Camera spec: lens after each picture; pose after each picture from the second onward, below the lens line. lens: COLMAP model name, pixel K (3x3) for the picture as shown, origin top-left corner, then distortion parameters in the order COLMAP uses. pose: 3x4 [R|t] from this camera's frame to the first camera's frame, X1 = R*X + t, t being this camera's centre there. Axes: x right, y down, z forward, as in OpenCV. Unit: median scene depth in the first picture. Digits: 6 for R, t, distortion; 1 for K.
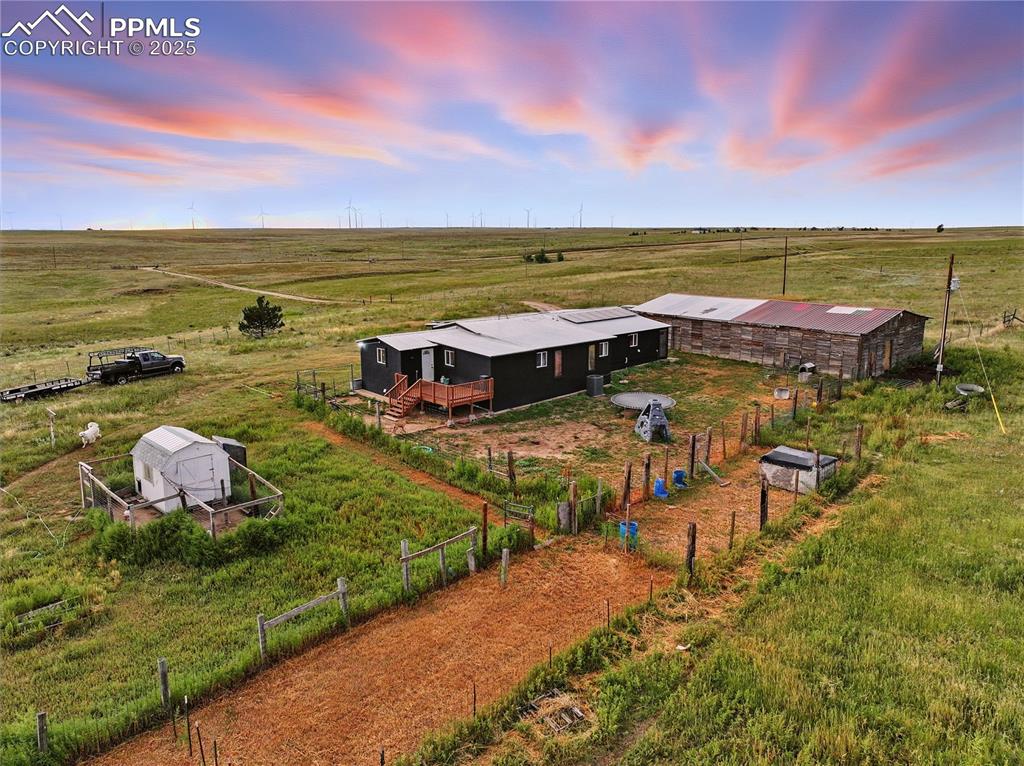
lens RADIAL K [[727.5, 0, 512.0], [0, 727.5, 383.0], [0, 0, 1]] dist [0.010579, 0.001977]
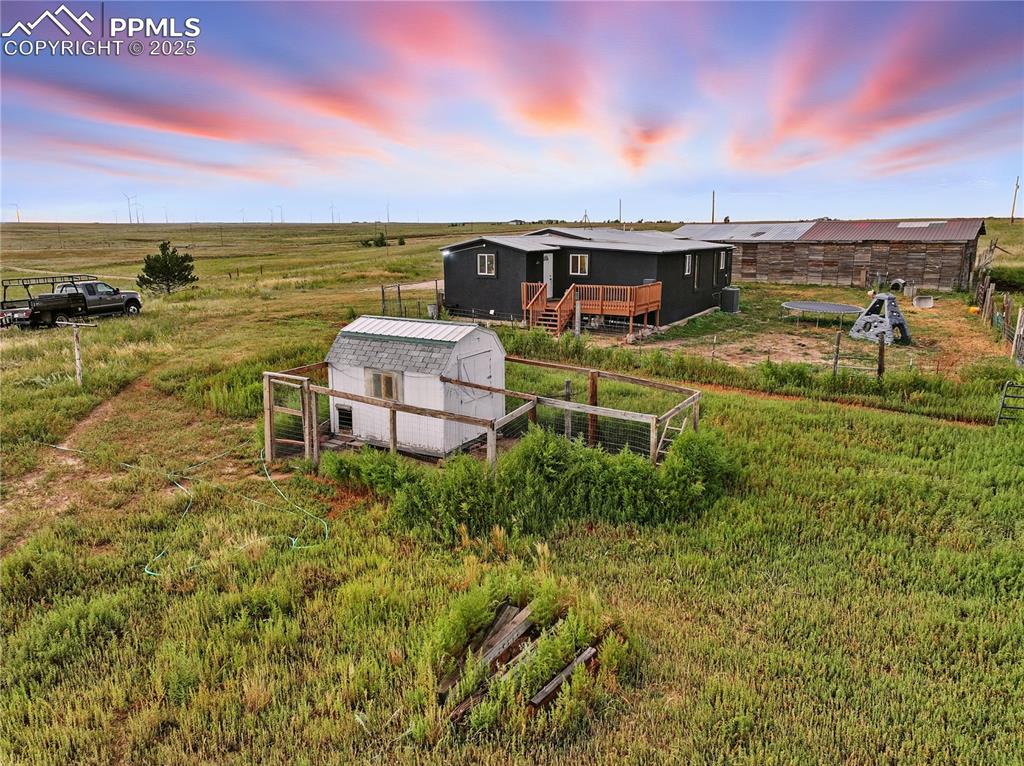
lens RADIAL K [[727.5, 0, 512.0], [0, 727.5, 383.0], [0, 0, 1]] dist [0.010579, 0.001977]
pose [[0.964754, -0.056943, 0.256917, -0.317423], [0.056170, 0.998368, 0.010353, 0.069358], [-0.257087, 0.004443, 0.966378, 0.256139]]
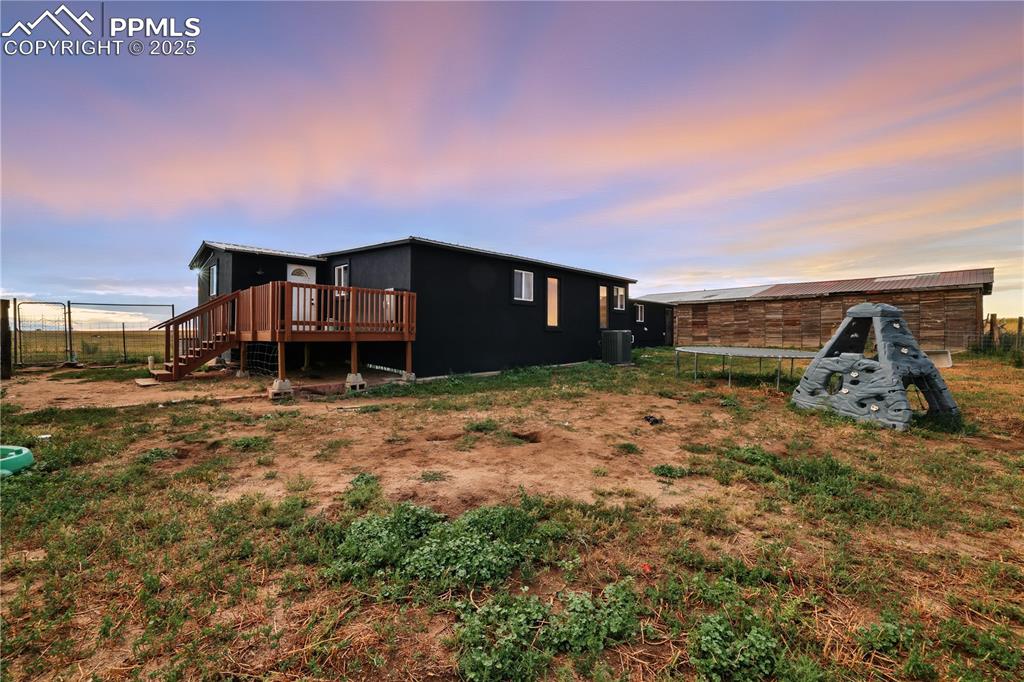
lens RADIAL K [[443.0, 0, 507.2], [0, 443.0, 337.3], [0, 0, 1]] dist [-0.046598, 0.017649]
pose [[0.998858, 0.005058, 0.047504, 0.013086], [0.004648, 0.979372, -0.202014, 0.059935], [-0.047546, 0.202004, 0.978230, 0.629189]]
